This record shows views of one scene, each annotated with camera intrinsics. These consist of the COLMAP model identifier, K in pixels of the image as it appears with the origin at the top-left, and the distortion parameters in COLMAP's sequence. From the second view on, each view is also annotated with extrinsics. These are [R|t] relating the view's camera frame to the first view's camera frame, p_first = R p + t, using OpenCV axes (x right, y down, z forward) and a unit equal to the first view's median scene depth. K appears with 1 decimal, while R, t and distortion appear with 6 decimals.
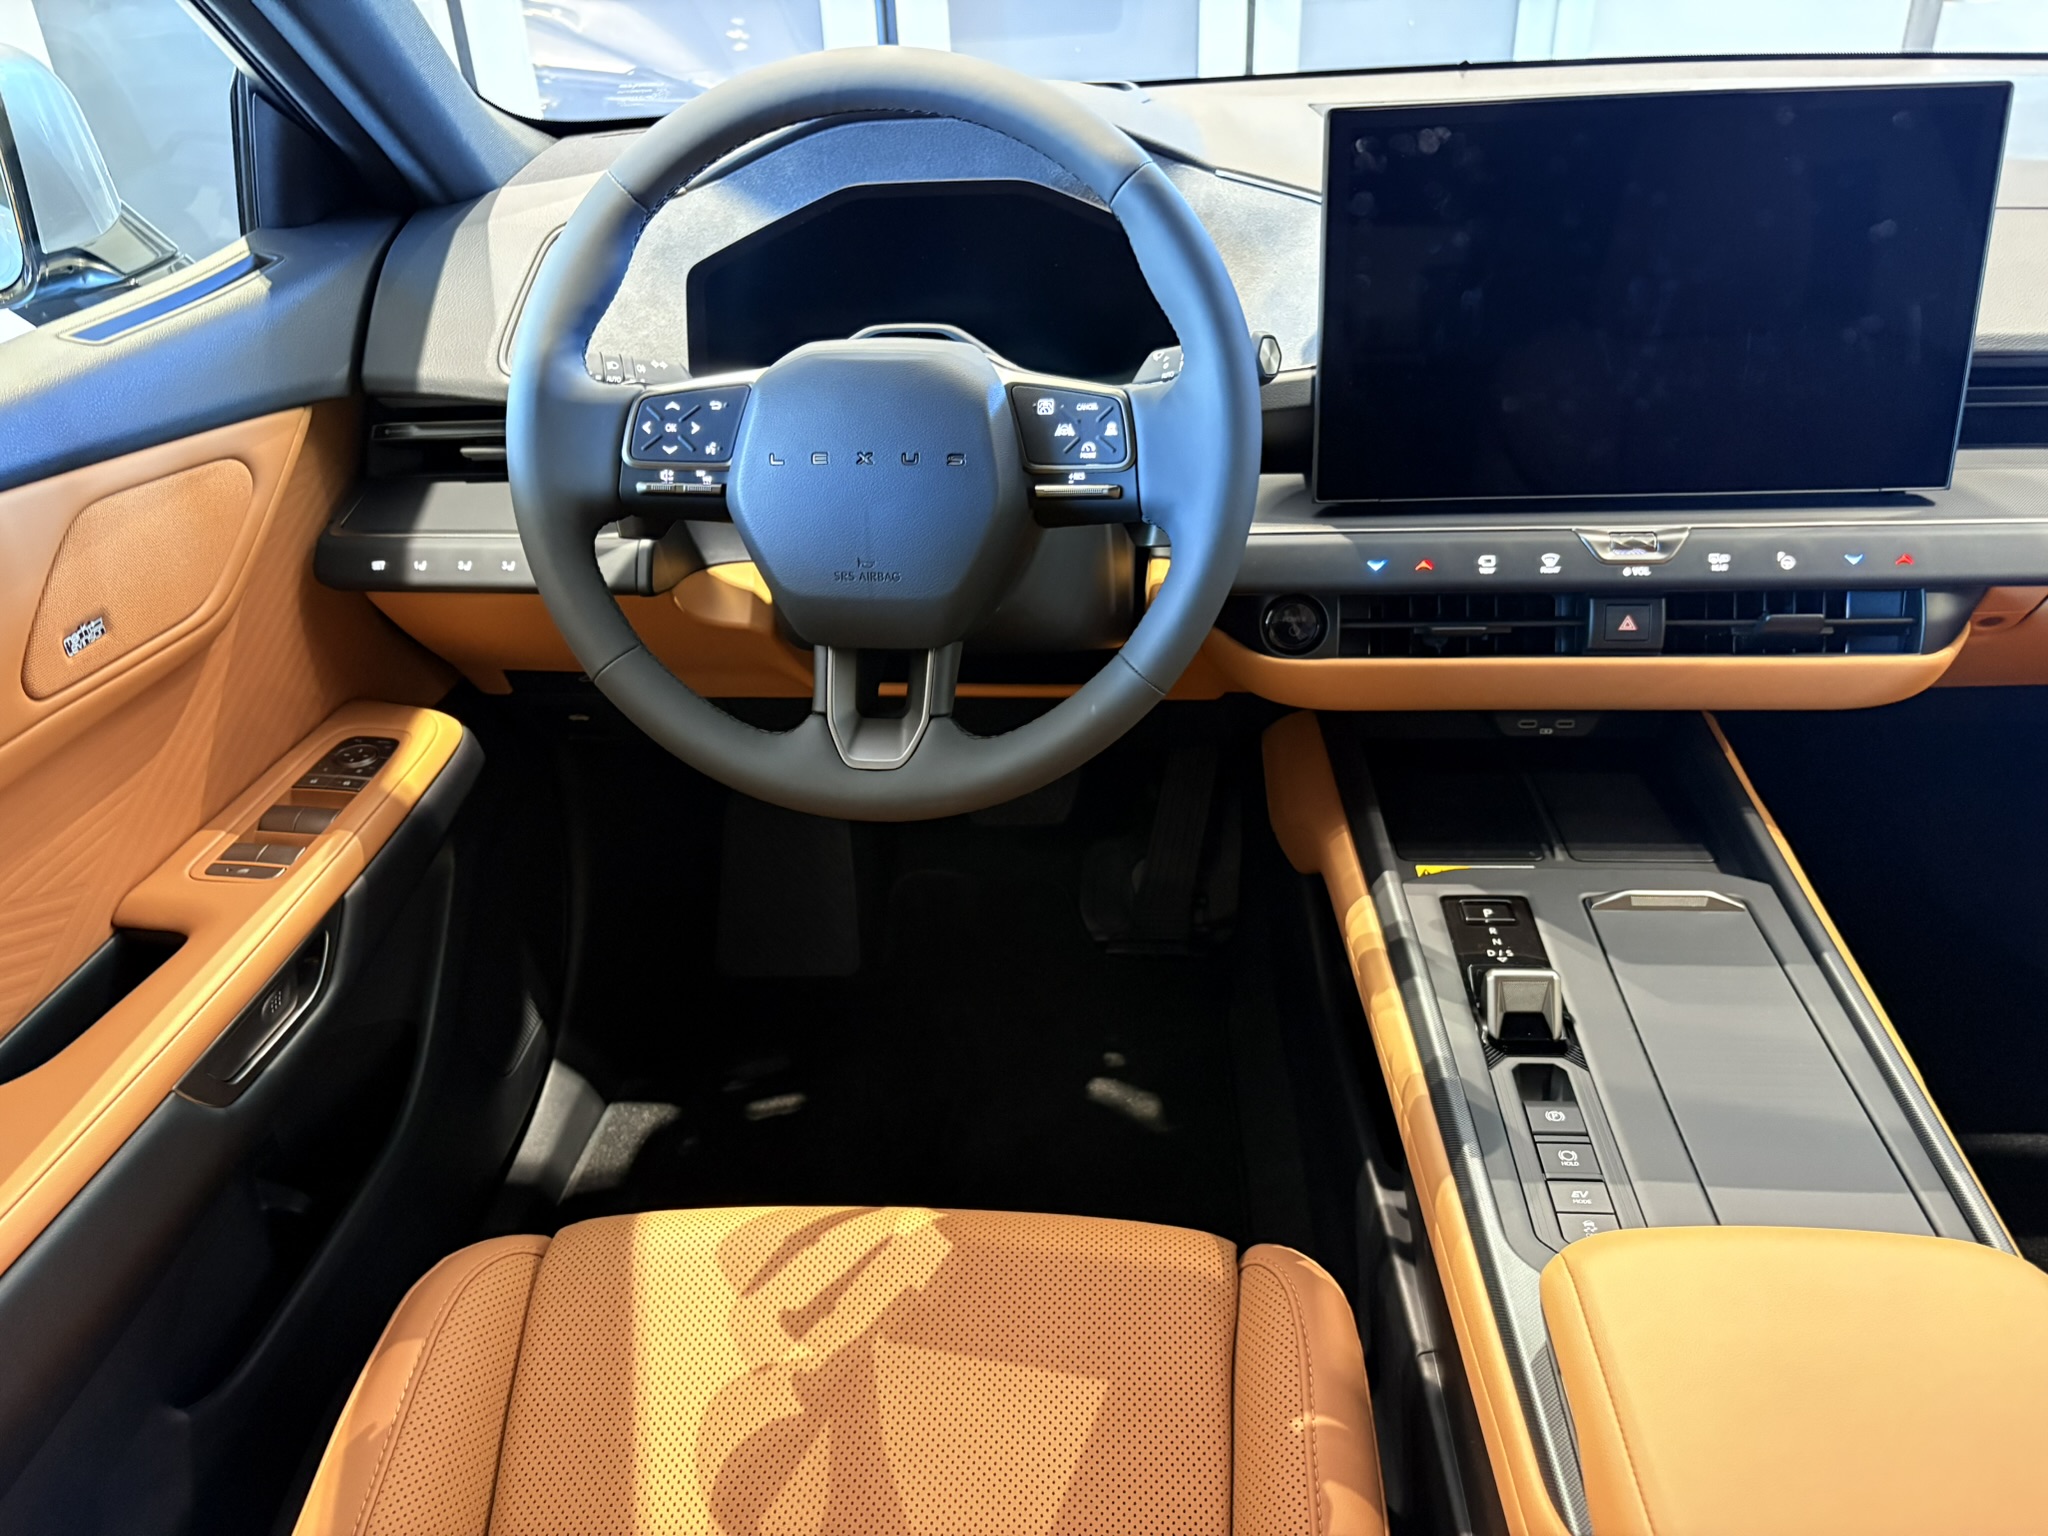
lens RADIAL K [[1558.3, 0, 1021.9], [0, 1558.3, 775.7], [0, 0, 1]] dist [0.033826, -0.031718]
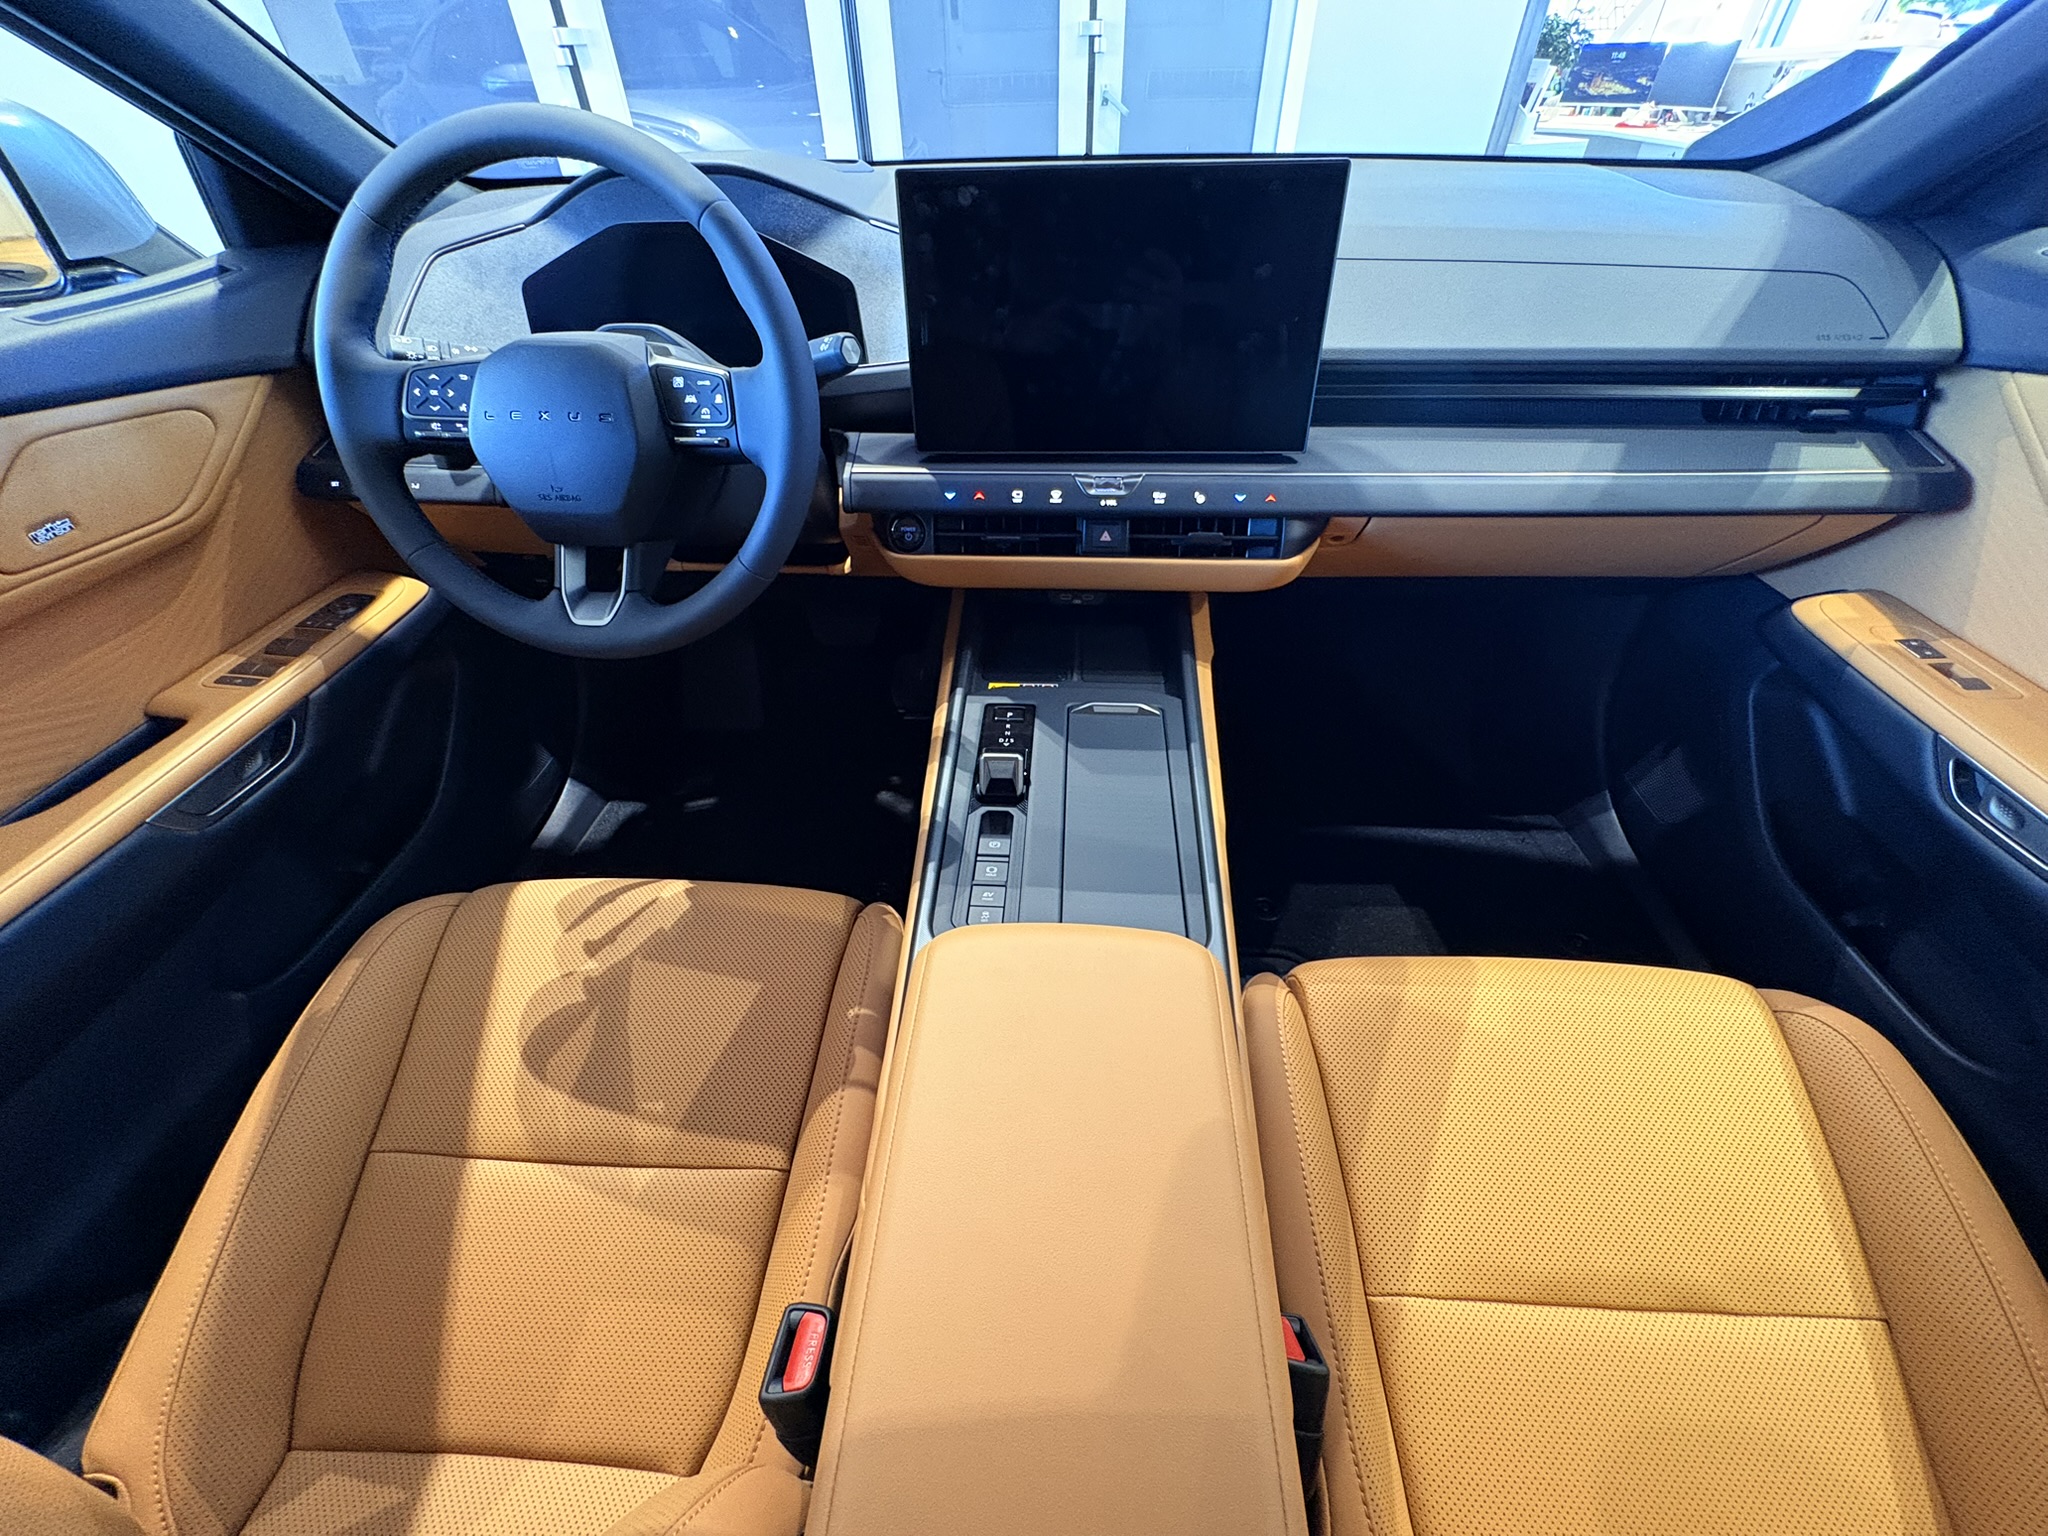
lens RADIAL K [[812.5, 0, 1033.2], [0, 812.5, 763.1], [0, 0, 1]] dist [0.000638, -0.001620]
pose [[0.999573, 0.008865, 0.027840, 0.298431], [-0.014115, 0.980808, 0.194462, -0.030477], [-0.025581, -0.194772, 0.980515, 0.139970]]
